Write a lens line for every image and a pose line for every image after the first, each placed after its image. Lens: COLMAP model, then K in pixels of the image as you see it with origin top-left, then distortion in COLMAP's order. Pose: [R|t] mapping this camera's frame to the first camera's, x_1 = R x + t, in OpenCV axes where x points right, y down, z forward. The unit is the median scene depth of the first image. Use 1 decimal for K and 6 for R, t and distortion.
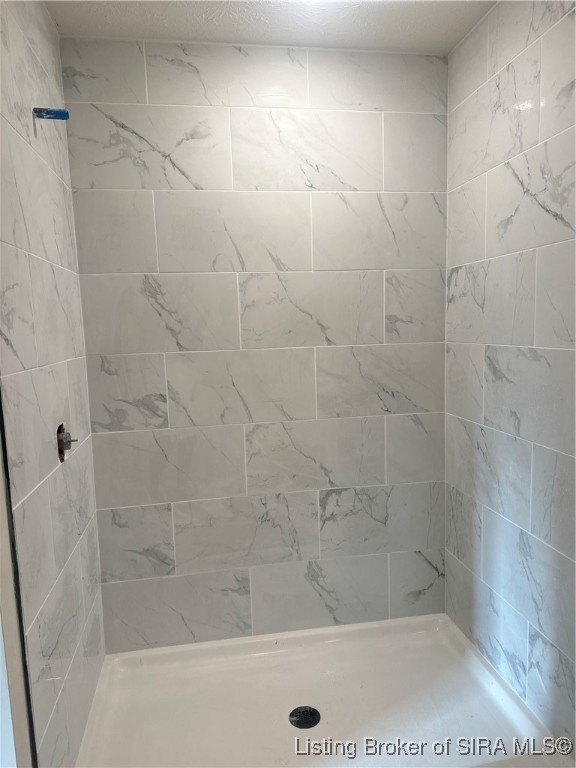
lens RADIAL K [[532.1, 0, 288.0], [0, 532.1, 384.0], [0, 0, 1]] dist [0.092944, -0.127206]
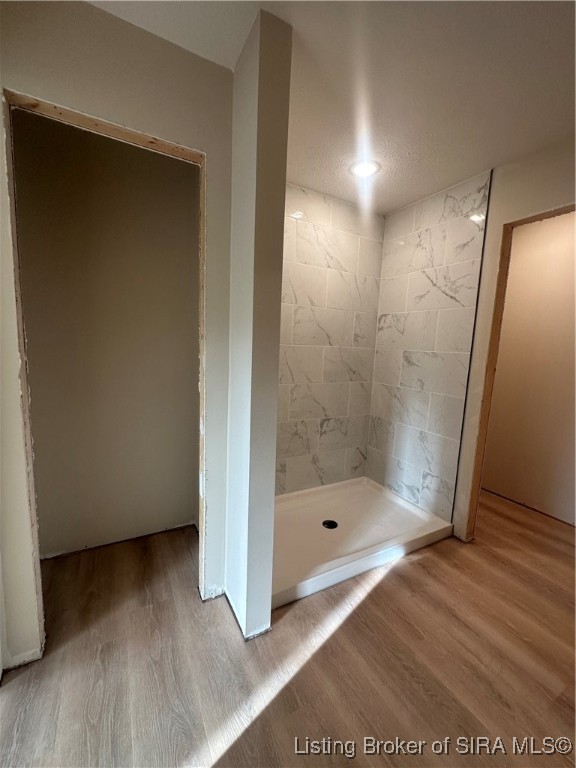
lens RADIAL K [[309.0, 0, 291.1], [0, 309.0, 381.8], [0, 0, 1]] dist [-0.001256, -0.000299]
pose [[0.938956, 0.028863, 0.342825, -0.466191], [-0.034043, 0.999379, 0.009099, 0.057041], [-0.342350, -0.020214, 0.939355, -0.042063]]
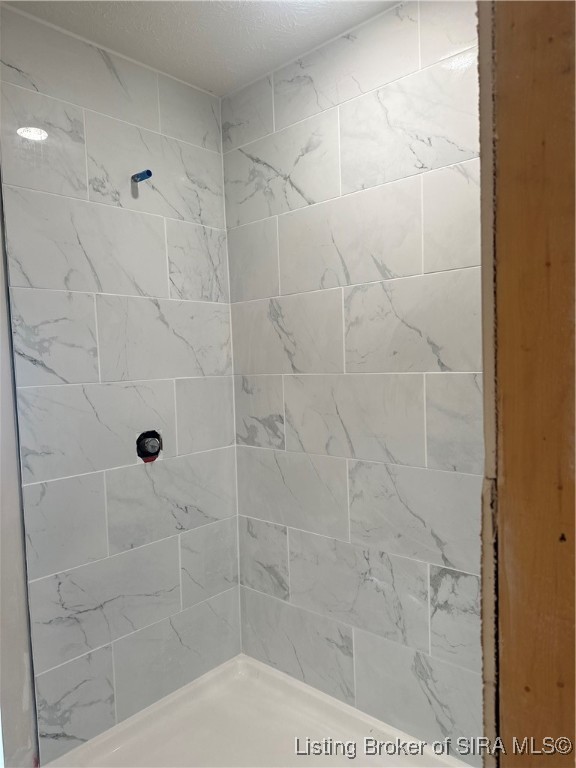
lens RADIAL K [[531.4, 0, 286.5], [0, 531.4, 388.7], [0, 0, 1]] dist [0.131684, -0.241557]
pose [[0.620301, 0.054012, -0.782502, 0.541908], [-0.074039, 0.997204, 0.010139, -0.041513], [0.780862, 0.051646, 0.622565, 0.377176]]
